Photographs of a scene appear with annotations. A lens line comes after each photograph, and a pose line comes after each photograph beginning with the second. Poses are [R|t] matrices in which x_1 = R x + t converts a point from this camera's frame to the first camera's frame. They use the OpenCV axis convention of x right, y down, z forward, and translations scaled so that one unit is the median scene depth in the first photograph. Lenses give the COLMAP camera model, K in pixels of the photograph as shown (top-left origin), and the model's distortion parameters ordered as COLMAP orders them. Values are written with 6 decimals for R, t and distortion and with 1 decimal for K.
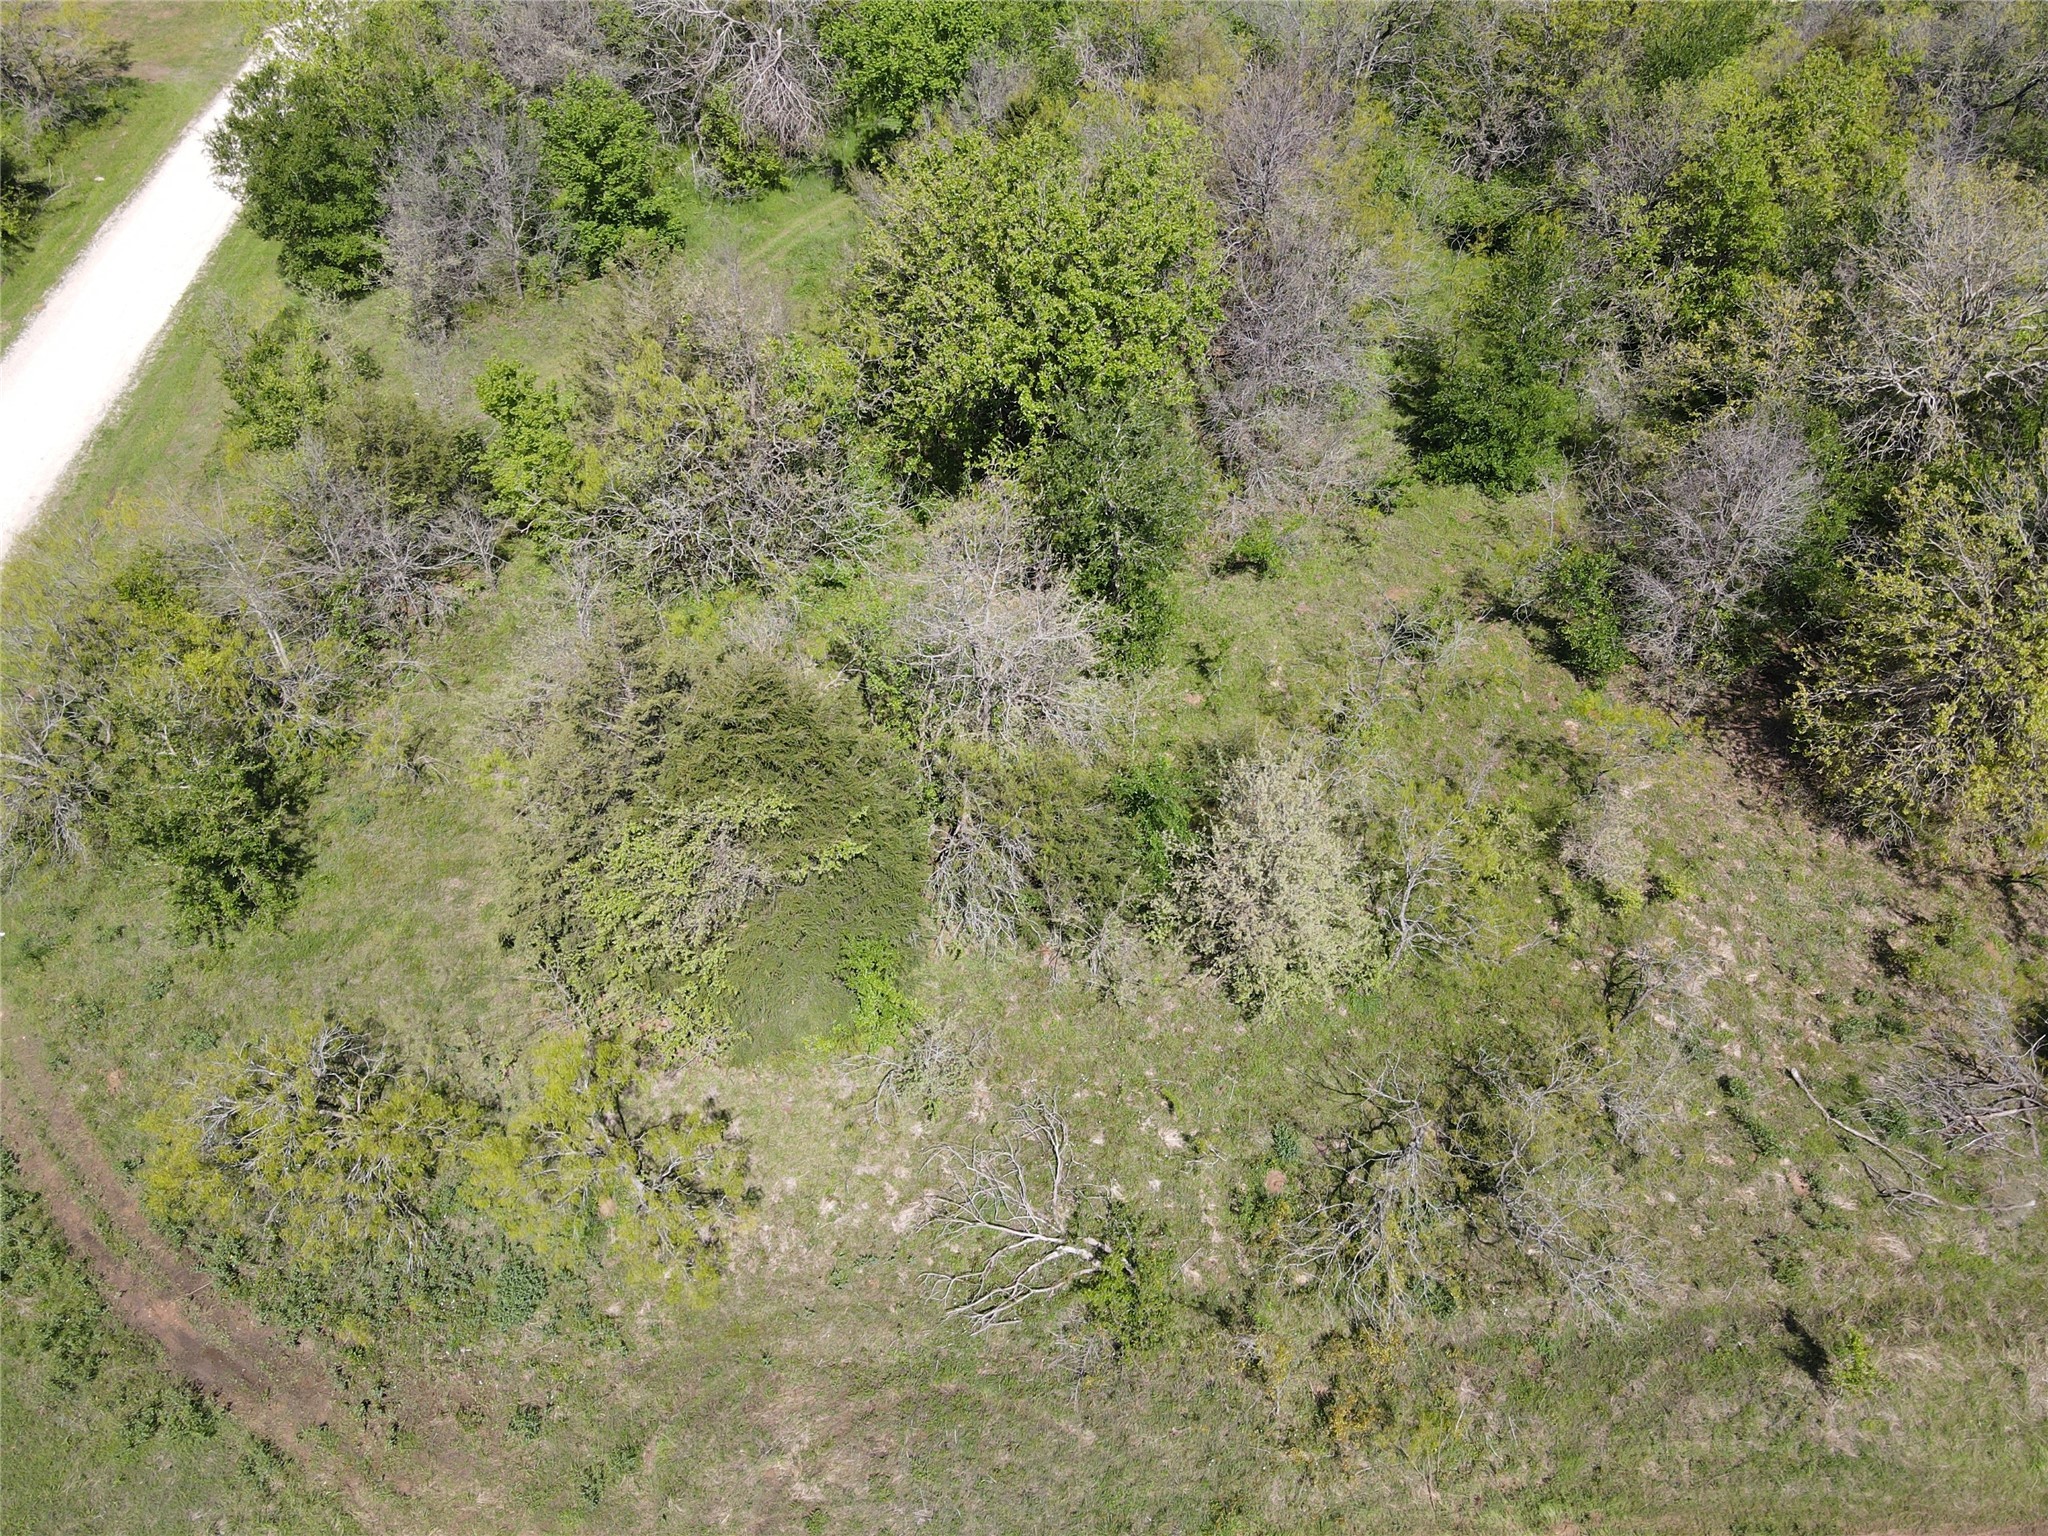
lens RADIAL K [[1474.1, 0, 1007.2], [0, 1474.1, 756.3], [0, 0, 1]] dist [0.002770, 0.015033]
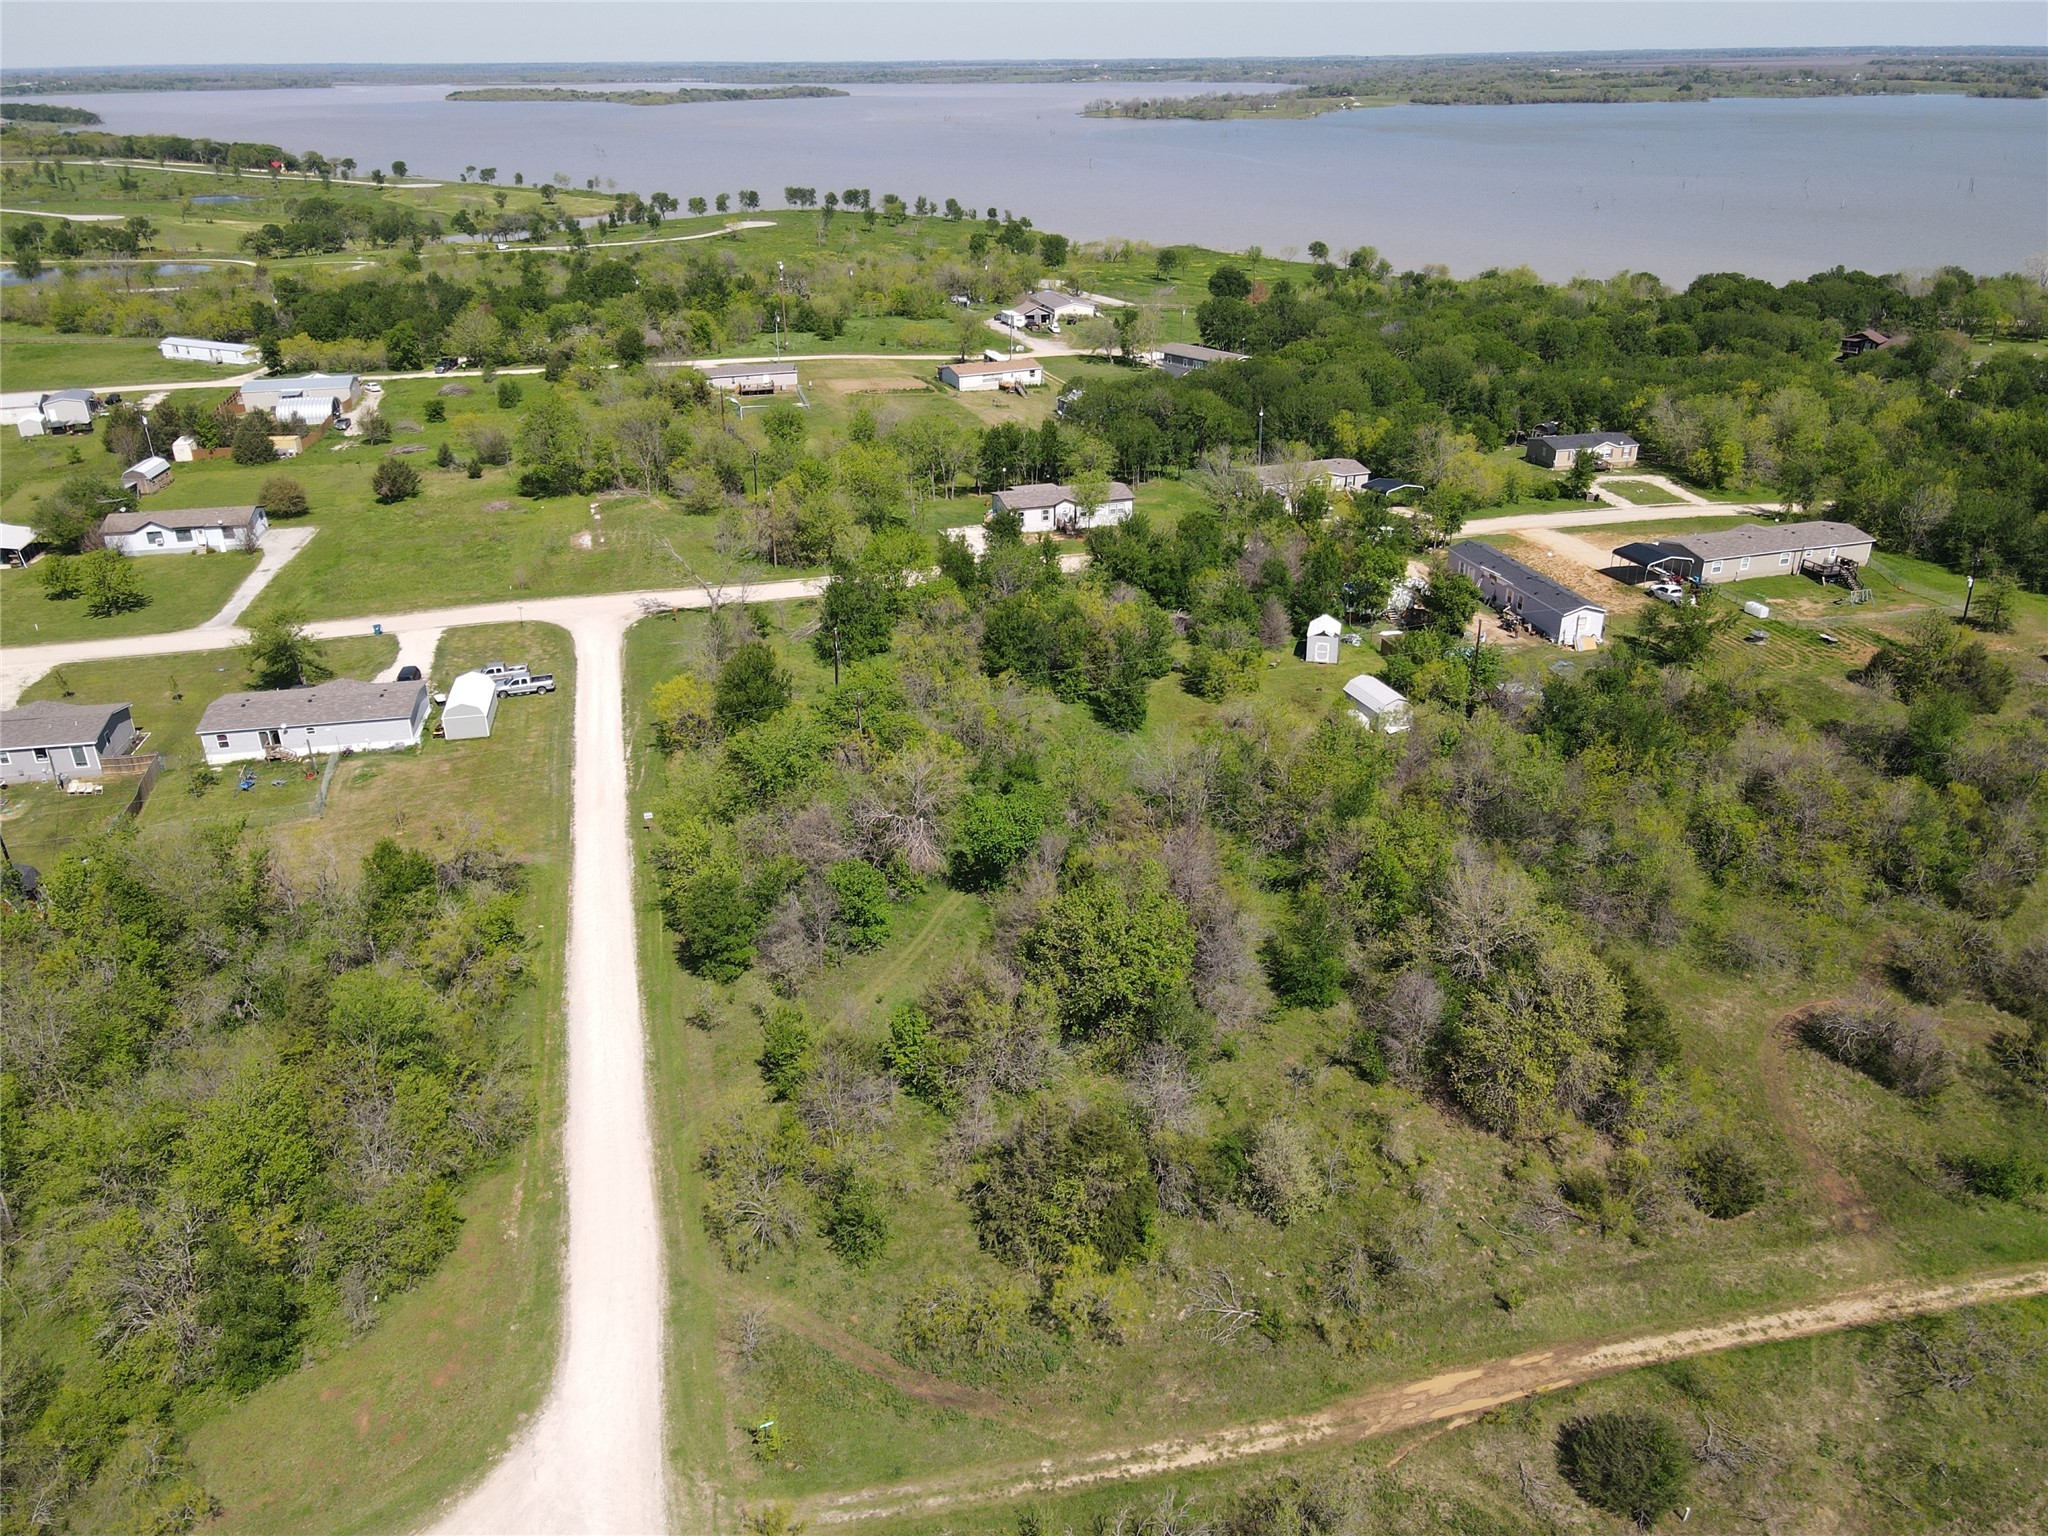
lens RADIAL K [[1474.1, 0, 1029.0], [0, 1474.1, 764.6], [0, 0, 1]] dist [0.002770, 0.015033]
pose [[0.978331, -0.088606, 0.187132, -0.585085], [0.146713, 0.934409, -0.324584, 0.164309], [-0.146097, 0.345005, 0.927161, -1.374949]]
